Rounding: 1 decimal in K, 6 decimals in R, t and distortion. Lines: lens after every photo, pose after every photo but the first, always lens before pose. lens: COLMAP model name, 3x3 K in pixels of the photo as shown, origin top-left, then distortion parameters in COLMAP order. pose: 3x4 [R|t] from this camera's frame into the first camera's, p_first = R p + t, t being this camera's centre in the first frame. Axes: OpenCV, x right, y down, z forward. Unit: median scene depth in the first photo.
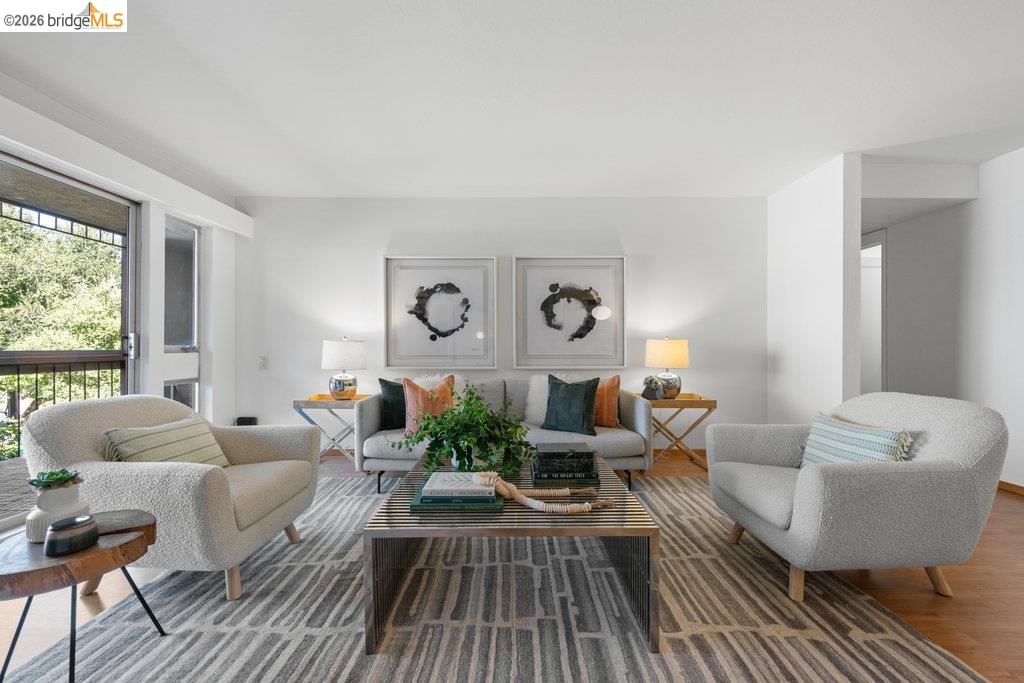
lens RADIAL K [[405.6, 0, 511.1], [0, 405.6, 340.8], [0, 0, 1]] dist [0.000232, 0.001135]
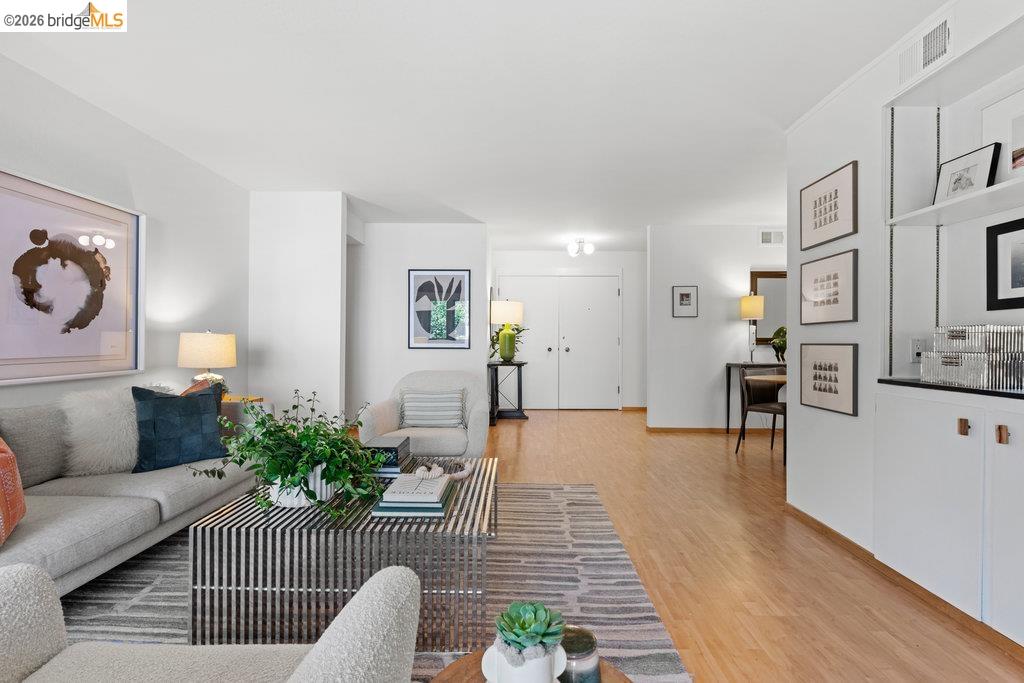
lens RADIAL K [[485.8, 0, 513.9], [0, 485.8, 340.5], [0, 0, 1]] dist [0.012202, -0.000148]
pose [[0.009060, -0.000642, 0.999959, -0.611940], [-0.020825, 0.999783, 0.000831, -0.002676], [-0.999742, -0.020832, 0.009045, 0.366150]]
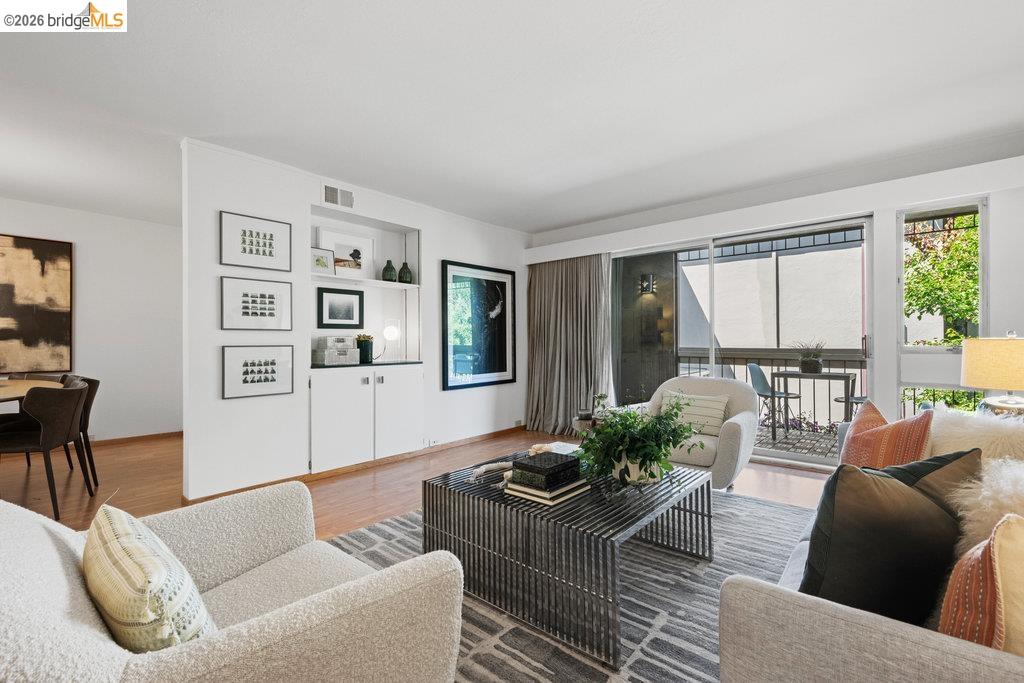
lens RADIAL K [[447.4, 0, 509.7], [0, 447.4, 344.0], [0, 0, 1]] dist [0.002535, 0.000236]
pose [[-0.663027, -0.001325, -0.748594, 0.514762], [0.011395, 0.999865, -0.011863, 0.006252], [0.748509, -0.016396, -0.662922, 0.885036]]
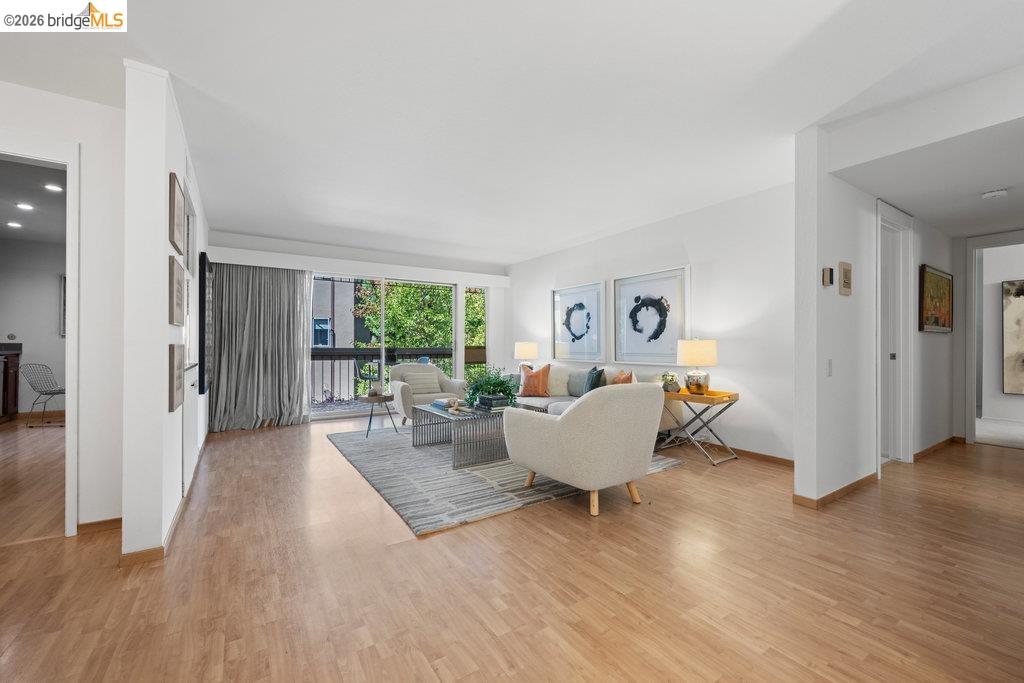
lens RADIAL K [[418.2, 0, 510.7], [0, 418.2, 341.2], [0, 0, 1]] dist [0.000167, 0.000113]
pose [[0.540569, -0.008868, -0.841253, 1.064862], [0.013516, 0.999907, -0.001855, -0.004910], [0.841191, -0.010367, 0.540639, -0.034071]]
